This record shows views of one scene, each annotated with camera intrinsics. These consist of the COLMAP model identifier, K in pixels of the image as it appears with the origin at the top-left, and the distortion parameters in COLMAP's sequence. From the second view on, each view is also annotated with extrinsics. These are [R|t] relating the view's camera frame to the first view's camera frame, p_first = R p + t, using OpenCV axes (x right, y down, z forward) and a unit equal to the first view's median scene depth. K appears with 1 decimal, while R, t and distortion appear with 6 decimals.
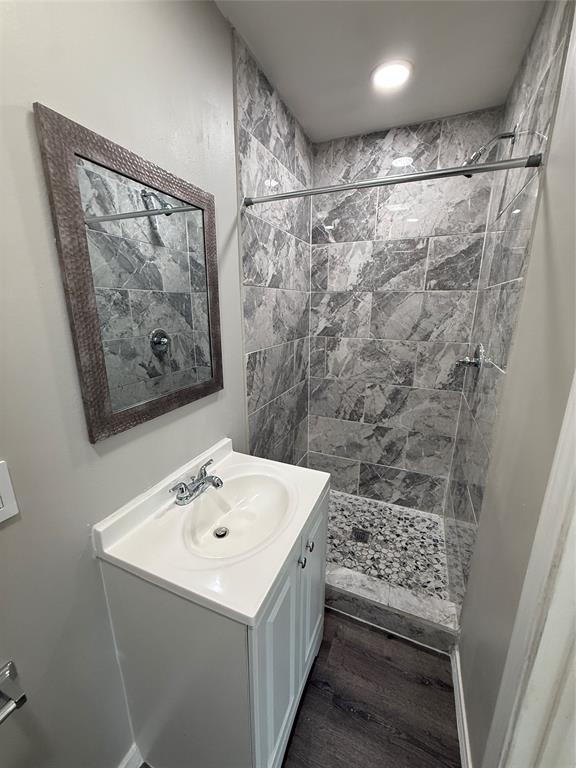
lens RADIAL K [[306.7, 0, 287.6], [0, 306.7, 383.3], [0, 0, 1]] dist [0.000120, 0.000341]
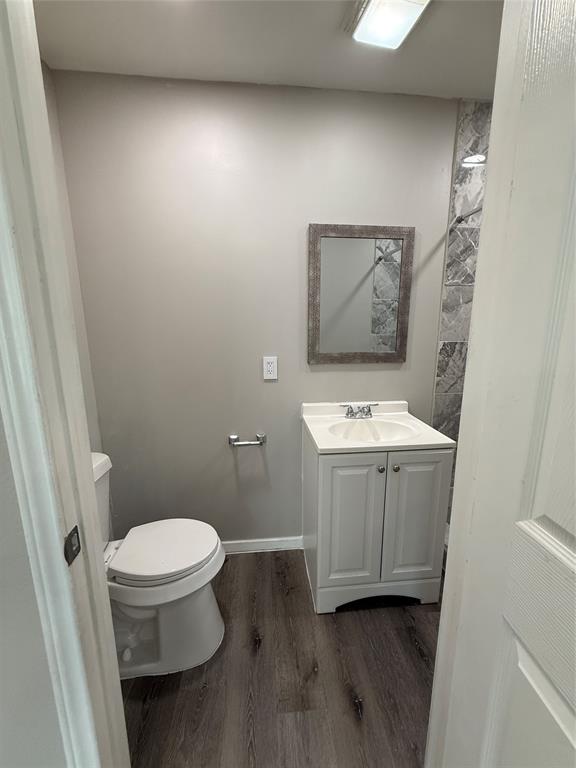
lens RADIAL K [[306.7, 0, 288.5], [0, 306.7, 383.8], [0, 0, 1]] dist [0.000120, 0.000341]
pose [[0.477821, 0.160110, -0.863743, 0.698278], [-0.215562, 0.974558, 0.061403, 0.131940], [0.851598, 0.156850, 0.500178, -0.111370]]
